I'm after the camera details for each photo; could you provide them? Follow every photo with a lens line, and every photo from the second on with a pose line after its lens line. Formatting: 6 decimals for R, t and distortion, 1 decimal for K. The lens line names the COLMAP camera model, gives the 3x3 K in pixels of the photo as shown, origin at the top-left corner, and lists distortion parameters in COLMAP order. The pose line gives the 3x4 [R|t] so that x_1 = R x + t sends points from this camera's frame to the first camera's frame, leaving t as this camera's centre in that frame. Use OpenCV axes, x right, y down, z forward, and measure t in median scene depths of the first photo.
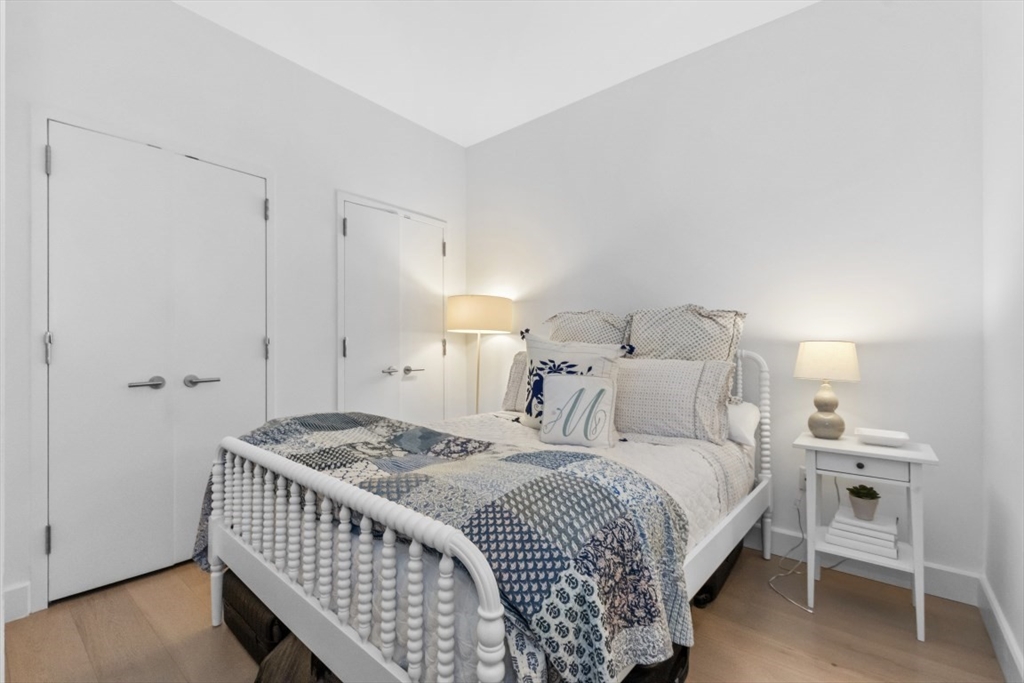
lens RADIAL K [[438.9, 0, 507.2], [0, 438.9, 348.6], [0, 0, 1]] dist [0.000600, -0.000030]
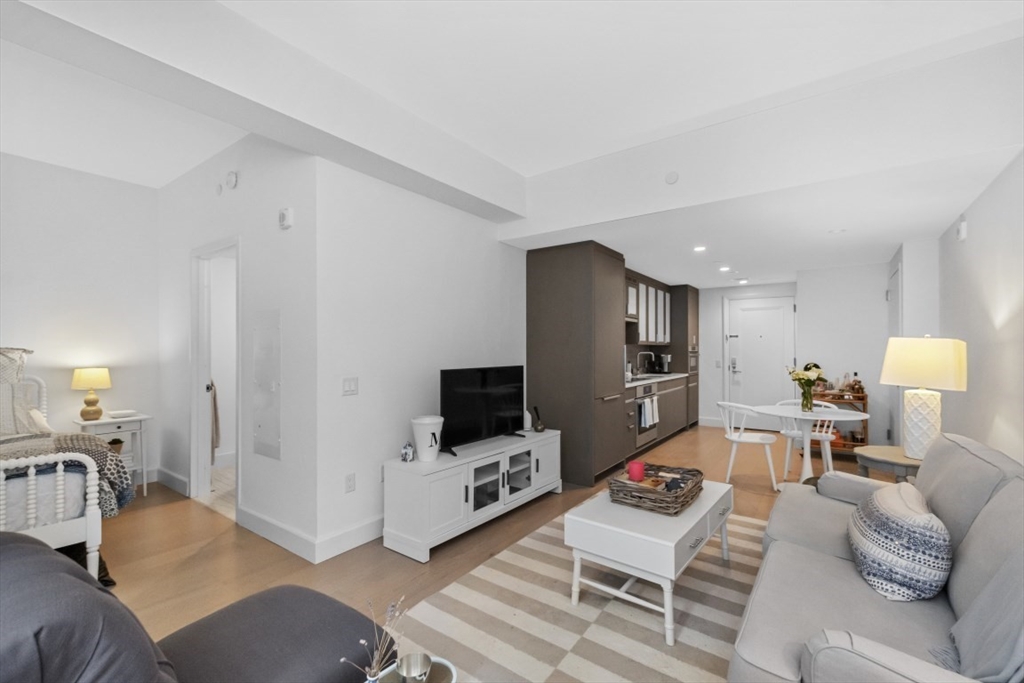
lens RADIAL K [[438.9, 0, 507.2], [0, 438.9, 348.6], [0, 0, 1]] dist [0.000600, -0.000030]
pose [[-0.081855, 0.000543, 0.996644, -1.265513], [0.007382, 0.999973, 0.000061, -0.084777], [-0.996617, 0.007362, -0.081857, -0.599852]]
